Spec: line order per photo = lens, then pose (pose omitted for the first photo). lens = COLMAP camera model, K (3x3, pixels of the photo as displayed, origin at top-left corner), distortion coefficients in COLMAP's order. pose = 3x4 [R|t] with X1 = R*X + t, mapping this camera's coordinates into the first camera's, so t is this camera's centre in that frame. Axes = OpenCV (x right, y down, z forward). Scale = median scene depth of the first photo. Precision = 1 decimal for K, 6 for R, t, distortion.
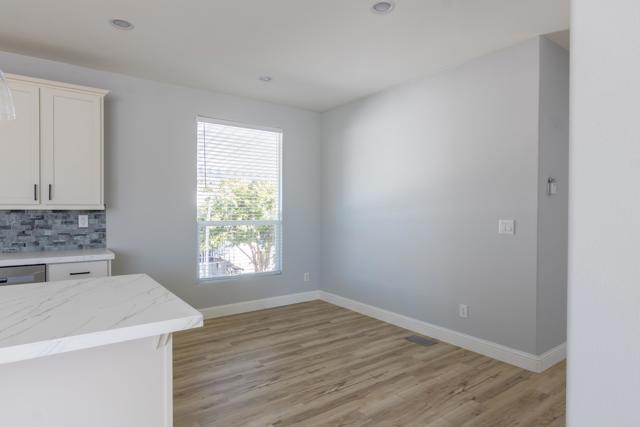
lens RADIAL K [[373.7, 0, 323.6], [0, 373.7, 214.6], [0, 0, 1]] dist [-0.000992, -0.000183]
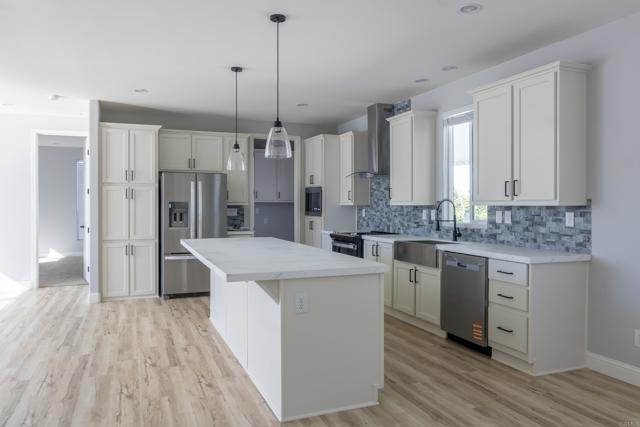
lens RADIAL K [[468.6, 0, 320.0], [0, 468.6, 213.5], [0, 0, 1]] dist [-0.001000, -0.001349]
pose [[-0.263137, 0.016804, -0.964612, 0.523530], [-0.014745, 0.999661, 0.021437, -0.010406], [0.964646, 0.019864, -0.262800, 0.718109]]
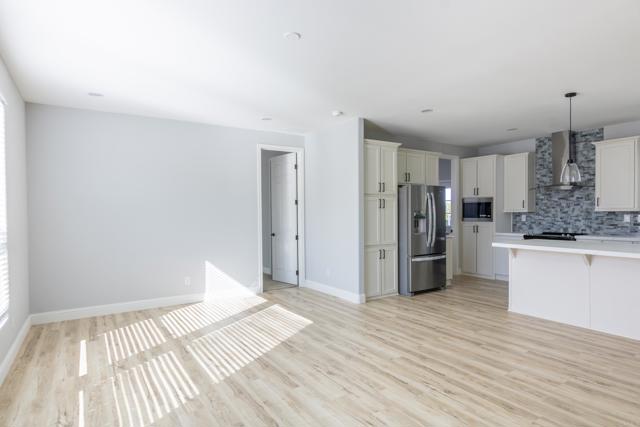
lens RADIAL K [[367.5, 0, 325.0], [0, 367.5, 217.3], [0, 0, 1]] dist [0.003318, 0.000652]
pose [[-0.057949, 0.009541, -0.998274, 0.563545], [-0.003661, 0.999946, 0.009770, 0.006770], [0.998313, 0.004221, -0.057911, -0.544574]]
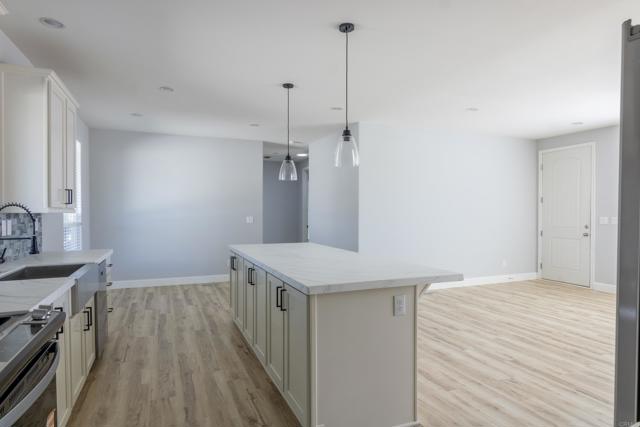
lens RADIAL K [[373.7, 0, 323.6], [0, 373.7, 214.6], [0, 0, 1]] dist [-0.000992, -0.000183]
pose [[0.249039, -0.008804, 0.968453, -1.390447], [0.014895, 0.999875, 0.005260, -0.004157], [-0.968379, 0.013115, 0.249139, 0.018537]]
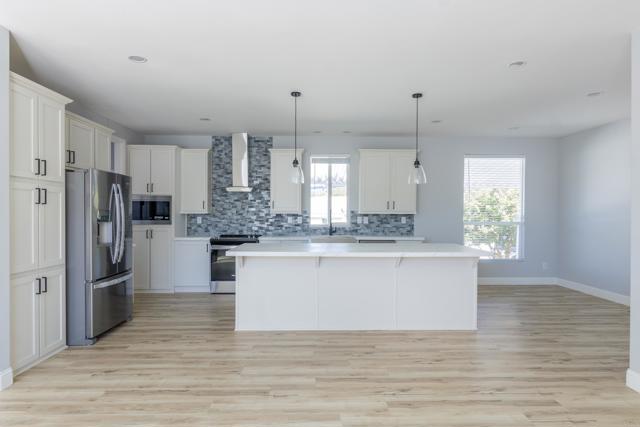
lens RADIAL K [[365.6, 0, 319.9], [0, 365.6, 216.3], [0, 0, 1]] dist [-0.004396, -0.000400]
pose [[0.816958, 0.005521, -0.576671, 0.066262], [-0.009194, 0.999952, -0.003452, 0.008120], [0.576624, 0.008121, 0.816969, -0.716653]]
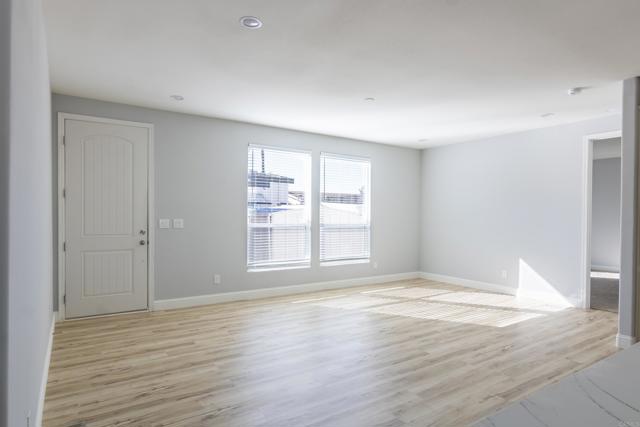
lens RADIAL K [[372.3, 0, 313.5], [0, 372.3, 213.8], [0, 0, 1]] dist [-0.002994, -0.000526]
pose [[-0.997414, -0.010307, 0.071133, -0.109661], [-0.009346, 0.999861, 0.013820, -0.010131], [-0.071266, 0.013119, -0.997371, 0.550972]]
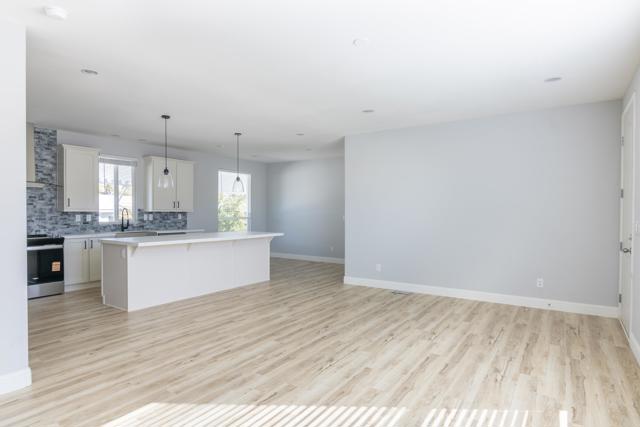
lens RADIAL K [[359.8, 0, 321.6], [0, 359.8, 216.6], [0, 0, 1]] dist [0.003797, 0.000639]
pose [[0.943832, -0.003739, 0.330405, -0.539913], [0.003562, 0.999993, 0.001142, 0.017030], [-0.330407, 0.000099, 0.943838, -1.372081]]
